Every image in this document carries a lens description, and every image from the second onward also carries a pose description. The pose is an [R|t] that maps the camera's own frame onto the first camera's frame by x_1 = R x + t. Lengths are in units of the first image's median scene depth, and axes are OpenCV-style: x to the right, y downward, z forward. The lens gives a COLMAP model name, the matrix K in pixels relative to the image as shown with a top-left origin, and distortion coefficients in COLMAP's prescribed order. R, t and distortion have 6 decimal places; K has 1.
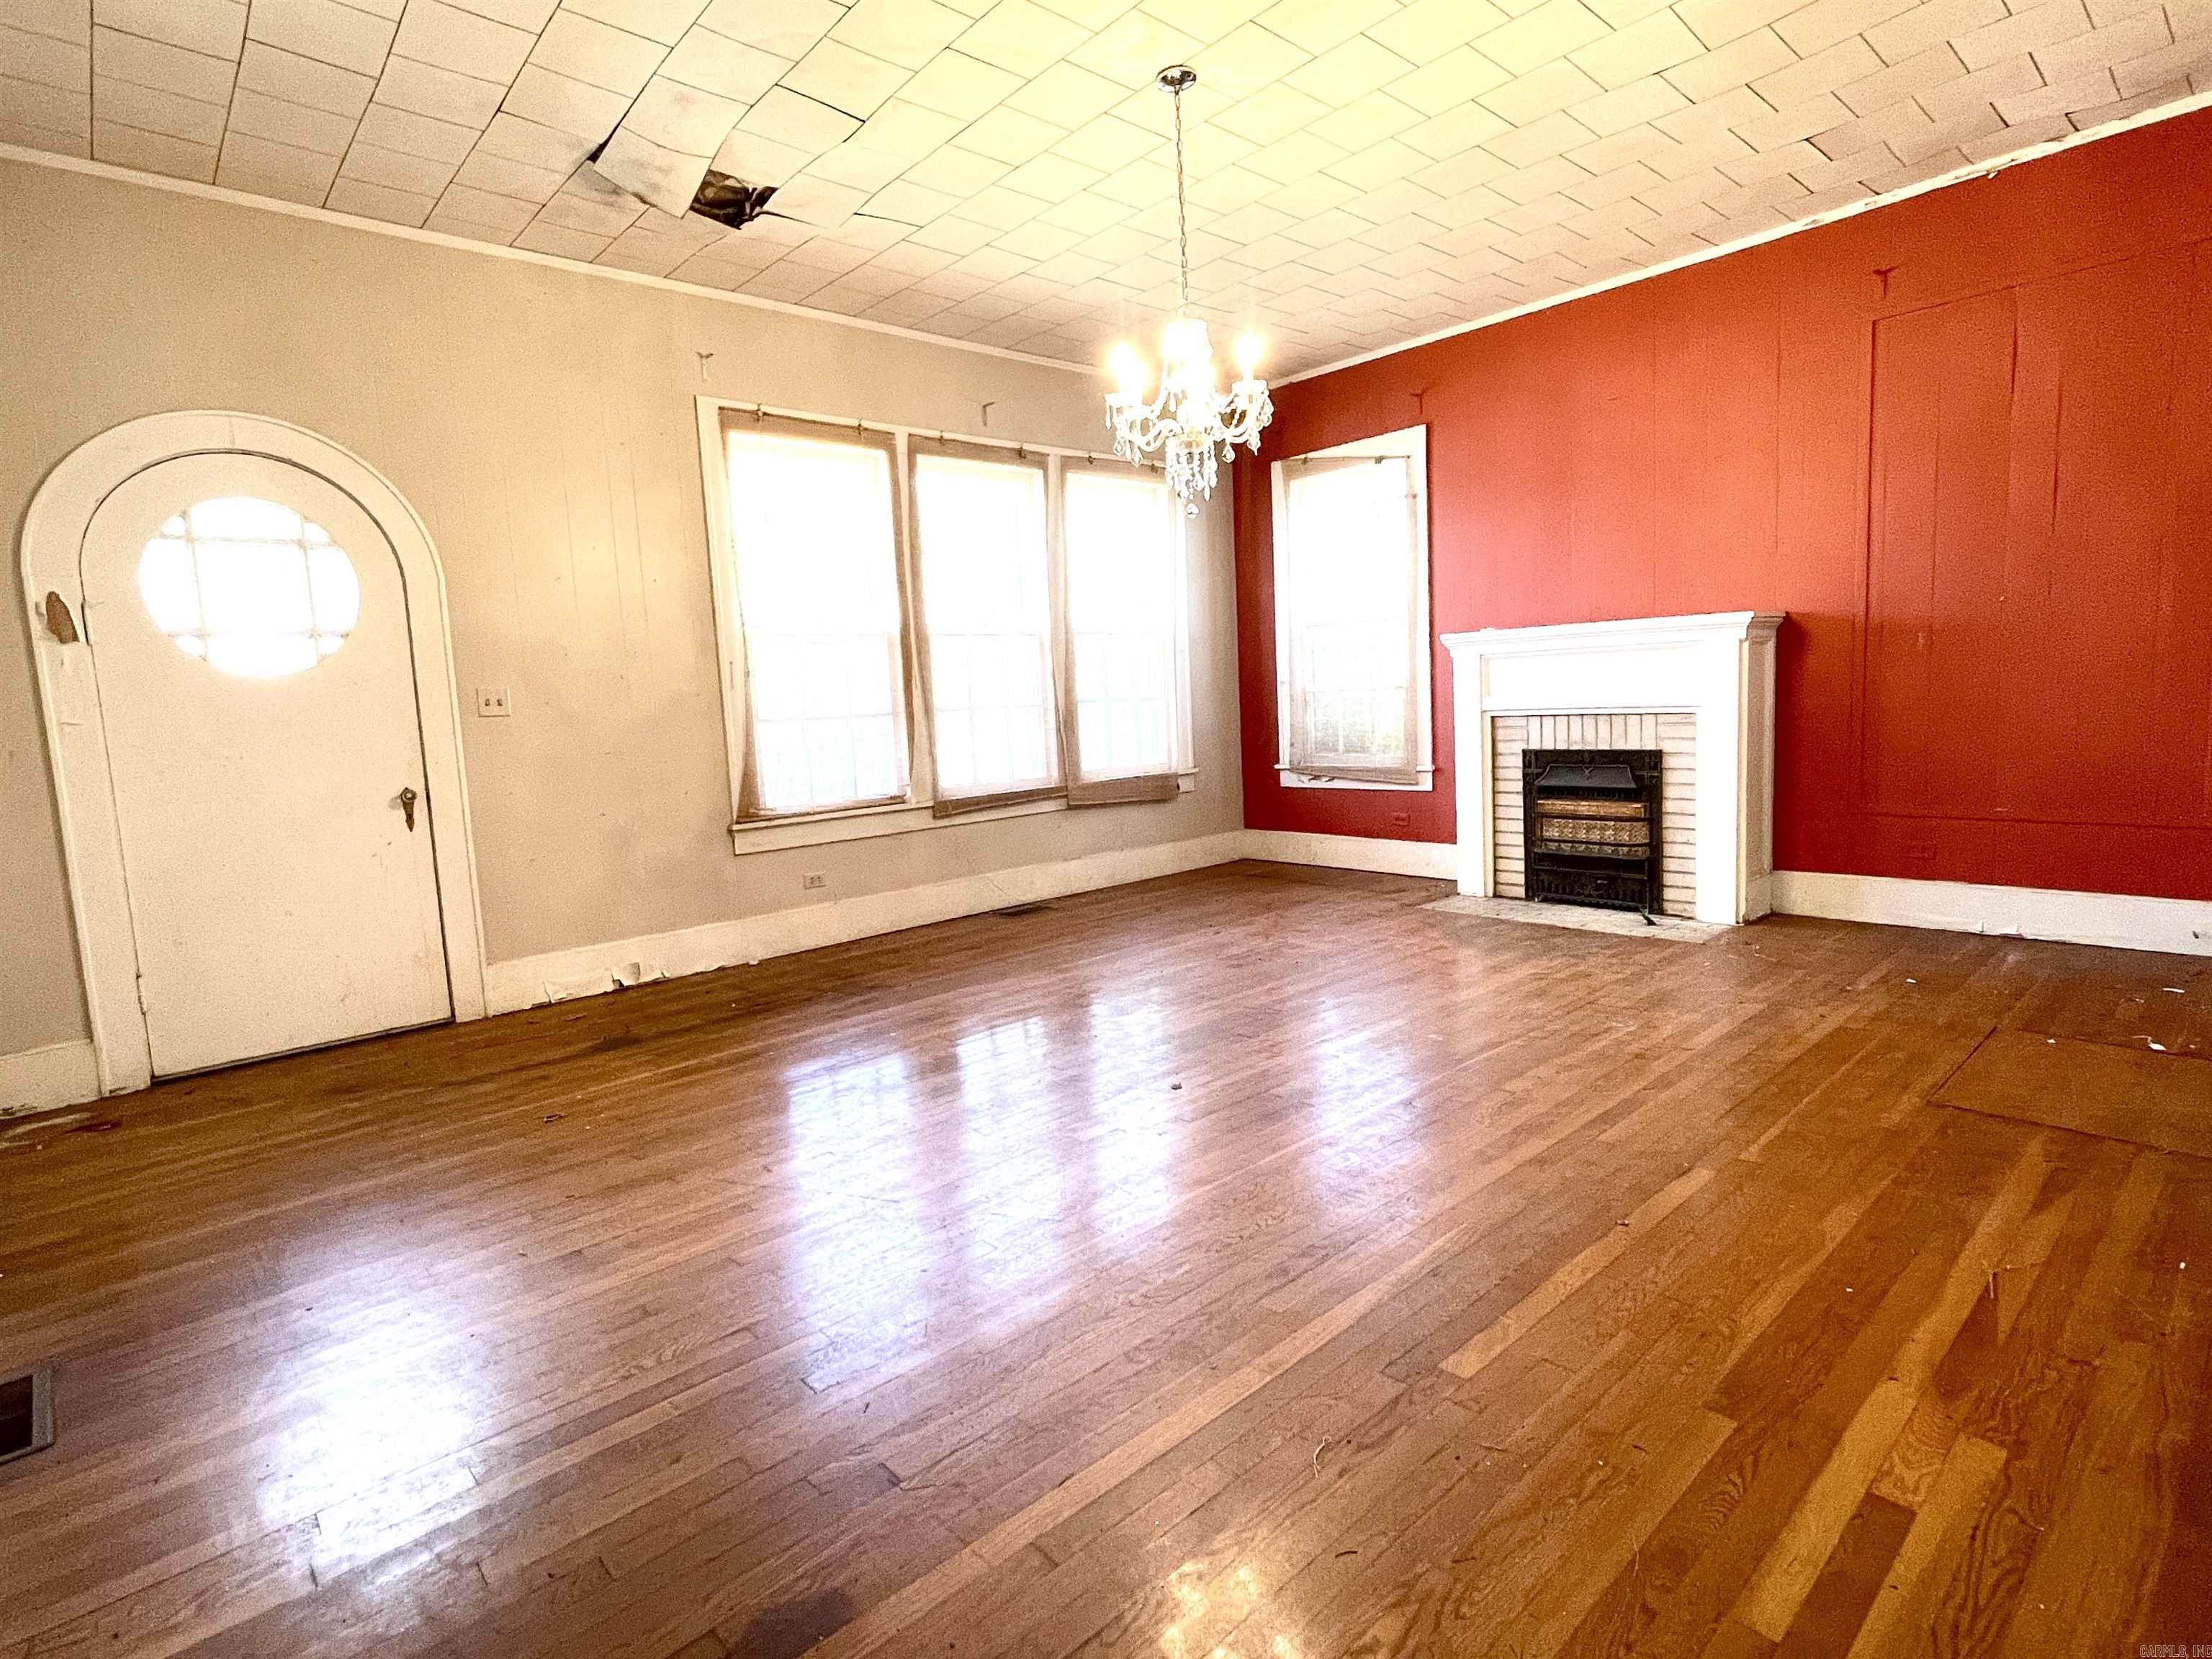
lens RADIAL K [[1103.1, 0, 1113.5], [0, 1103.1, 835.6], [0, 0, 1]] dist [-0.003441, 0.004532]
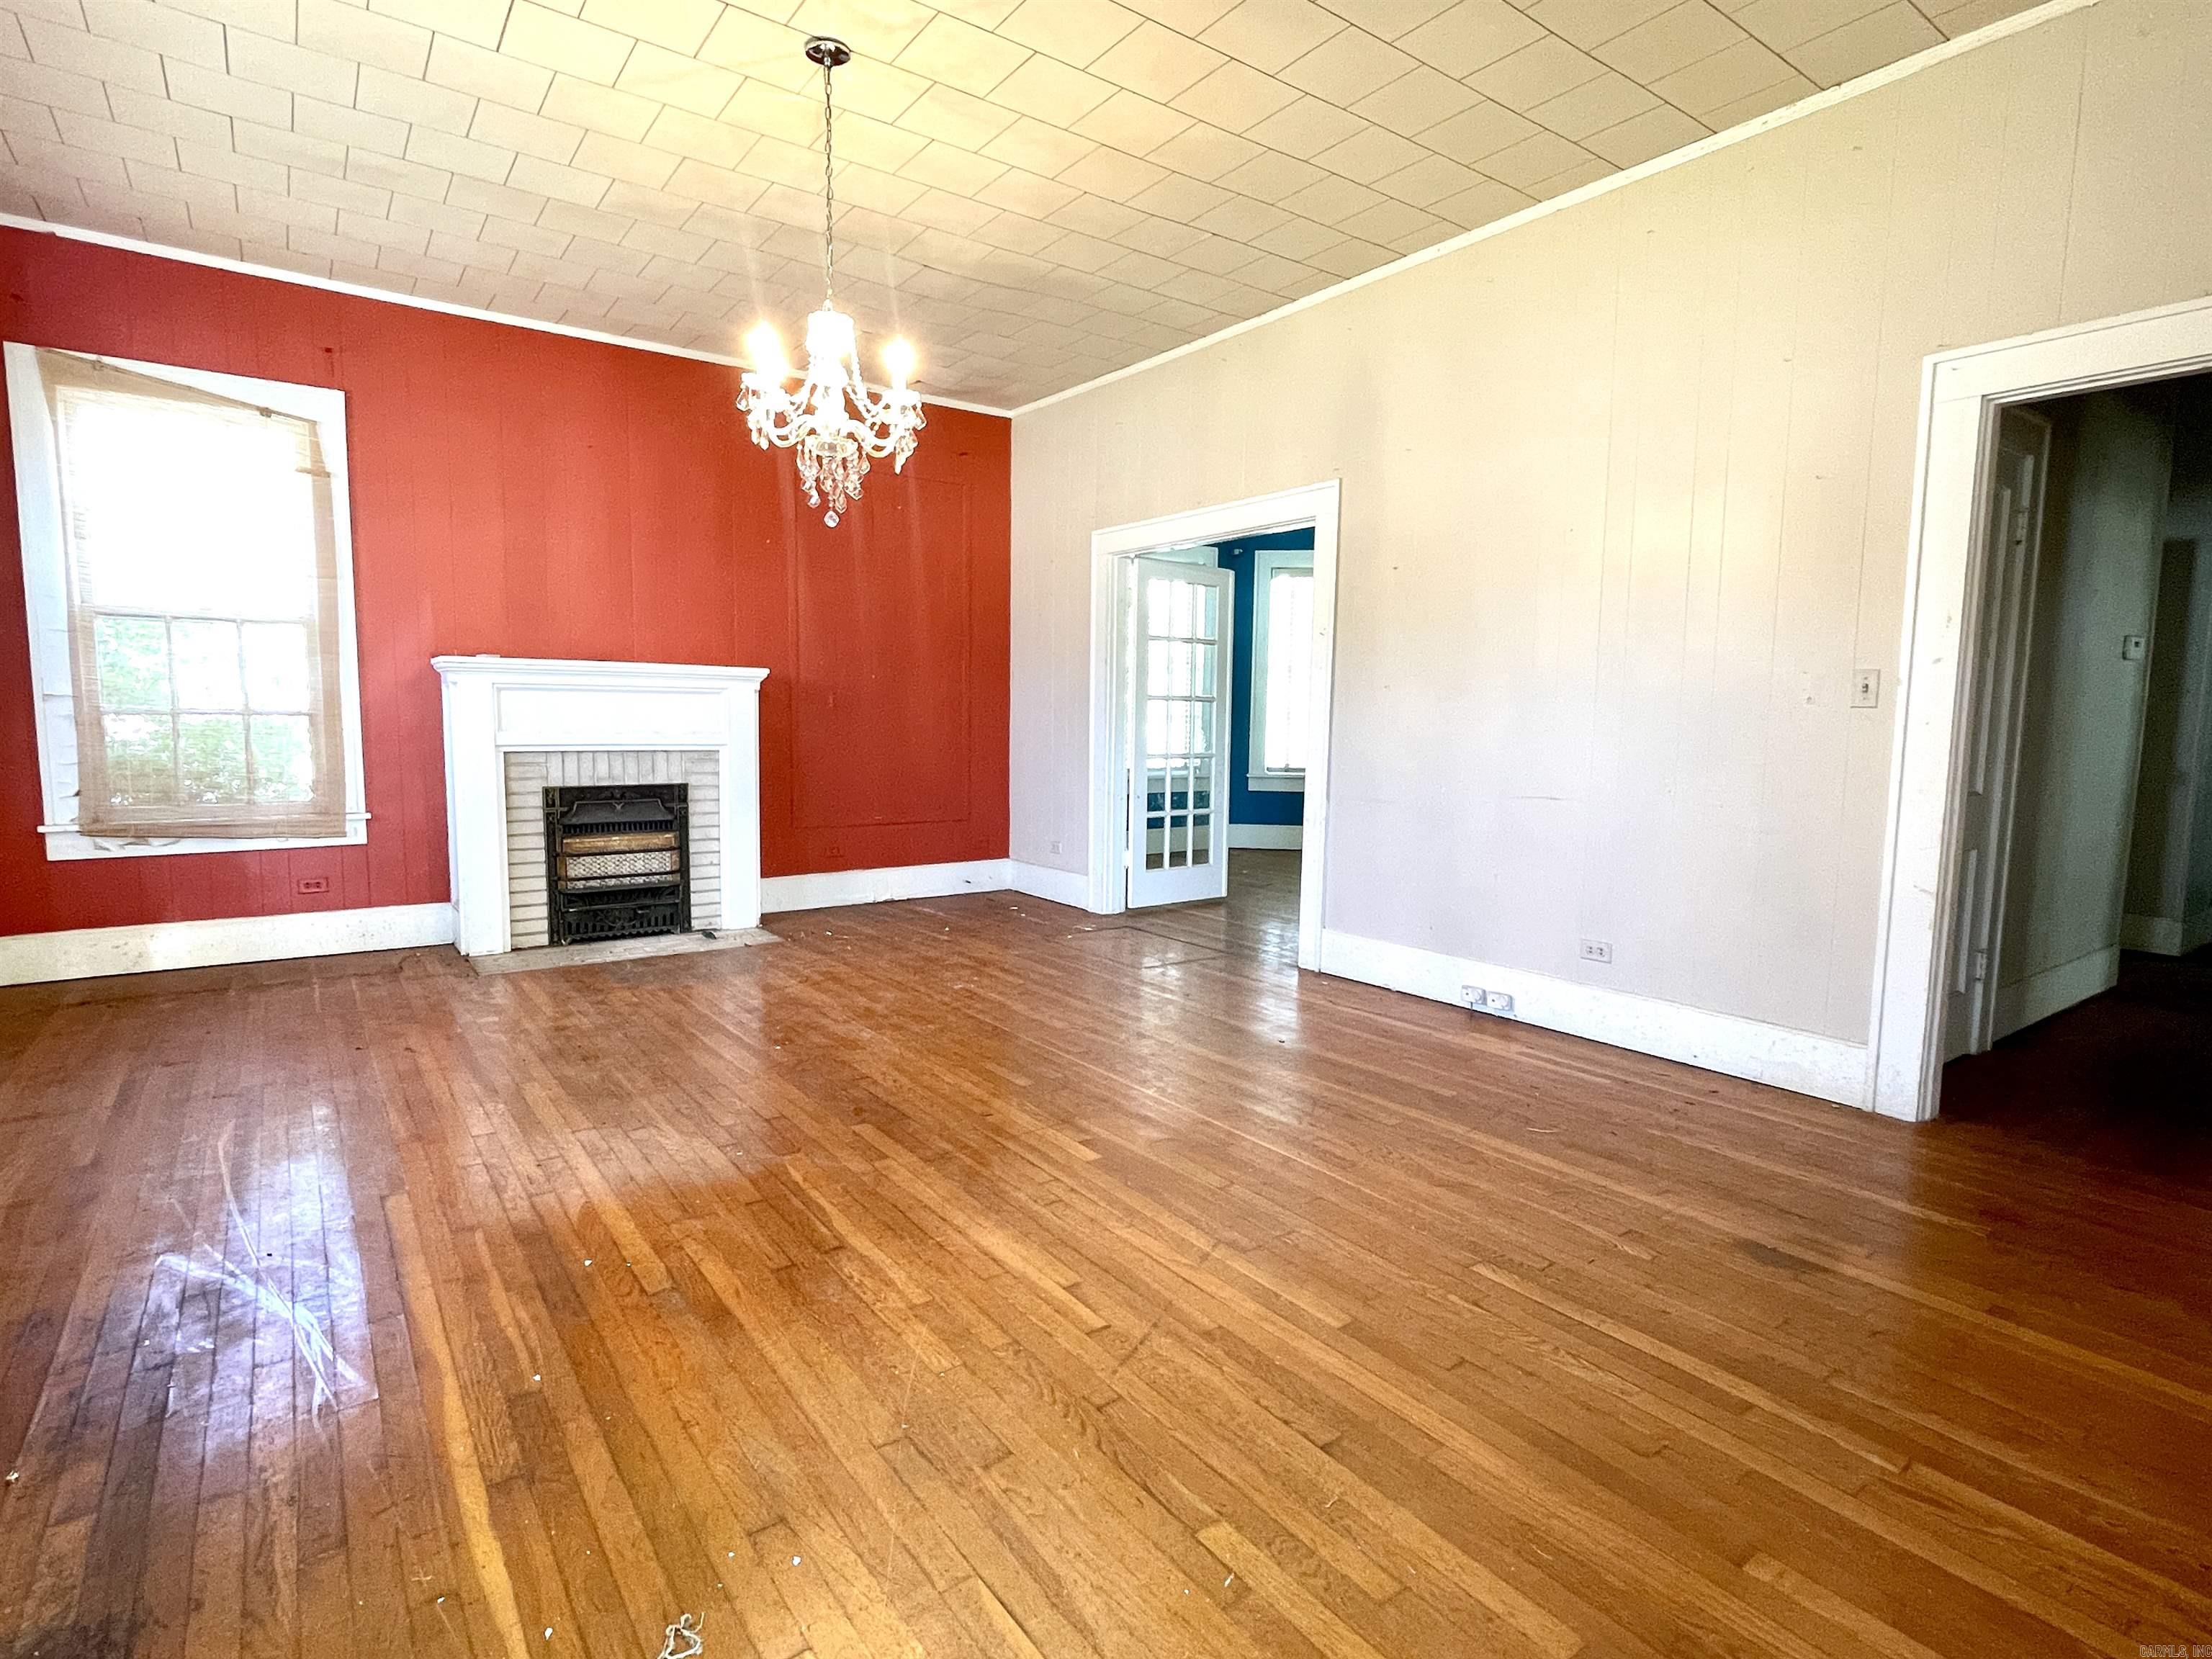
lens RADIAL K [[1103.1, 0, 1110.0], [0, 1103.1, 819.1], [0, 0, 1]] dist [-0.003441, 0.004532]
pose [[0.104134, -0.050727, 0.993269, -0.523100], [0.103323, 0.993846, 0.039924, -0.039099], [-0.989182, 0.098470, 0.108735, 0.423239]]
